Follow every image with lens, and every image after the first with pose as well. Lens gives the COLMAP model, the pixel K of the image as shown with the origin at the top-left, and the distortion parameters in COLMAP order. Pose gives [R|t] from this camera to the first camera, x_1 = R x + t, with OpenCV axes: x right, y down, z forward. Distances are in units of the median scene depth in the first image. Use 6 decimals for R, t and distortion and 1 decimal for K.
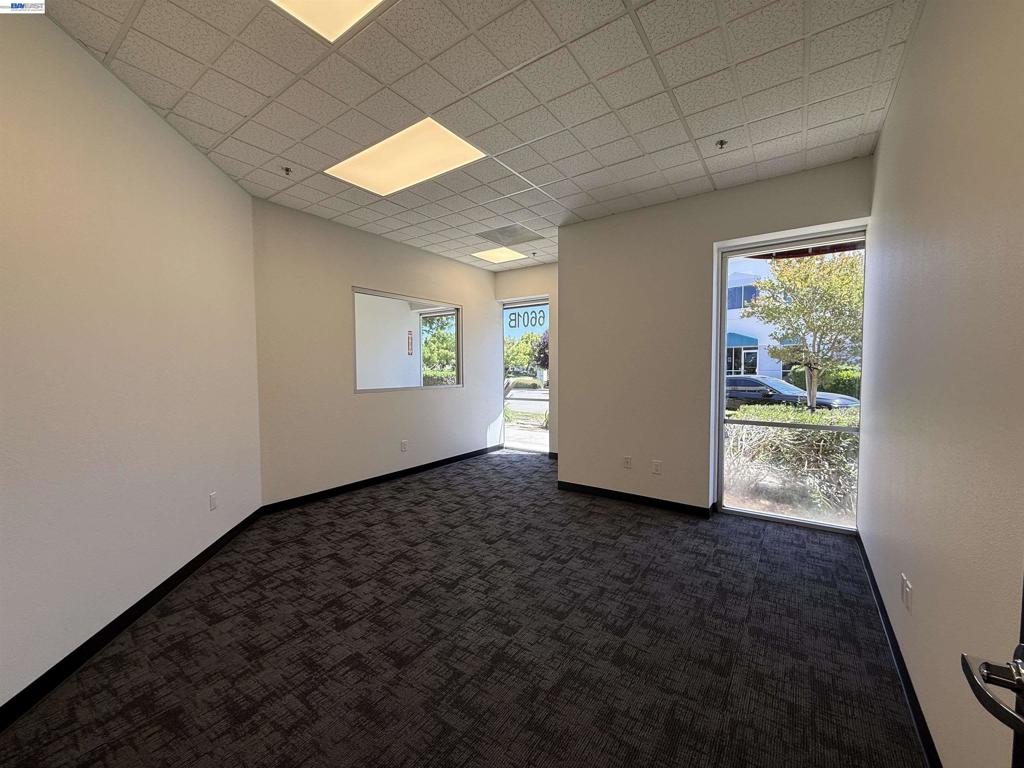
lens RADIAL K [[406.6, 0, 509.8], [0, 406.6, 385.8], [0, 0, 1]] dist [-0.002043, -0.000117]
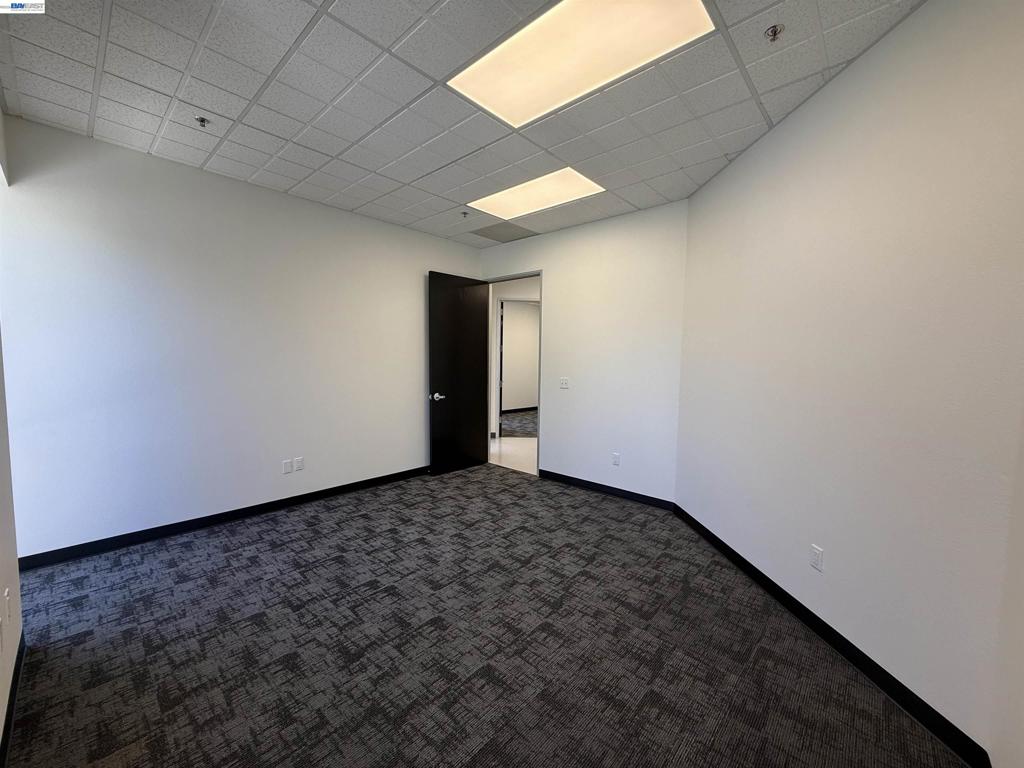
lens RADIAL K [[406.6, 0, 509.8], [0, 406.6, 385.8], [0, 0, 1]] dist [-0.002043, -0.000117]
pose [[-0.992160, -0.018290, 0.123630, -0.299429], [-0.004428, 0.993756, 0.111484, -0.111718], [-0.124897, 0.110062, -0.986046, 1.948240]]
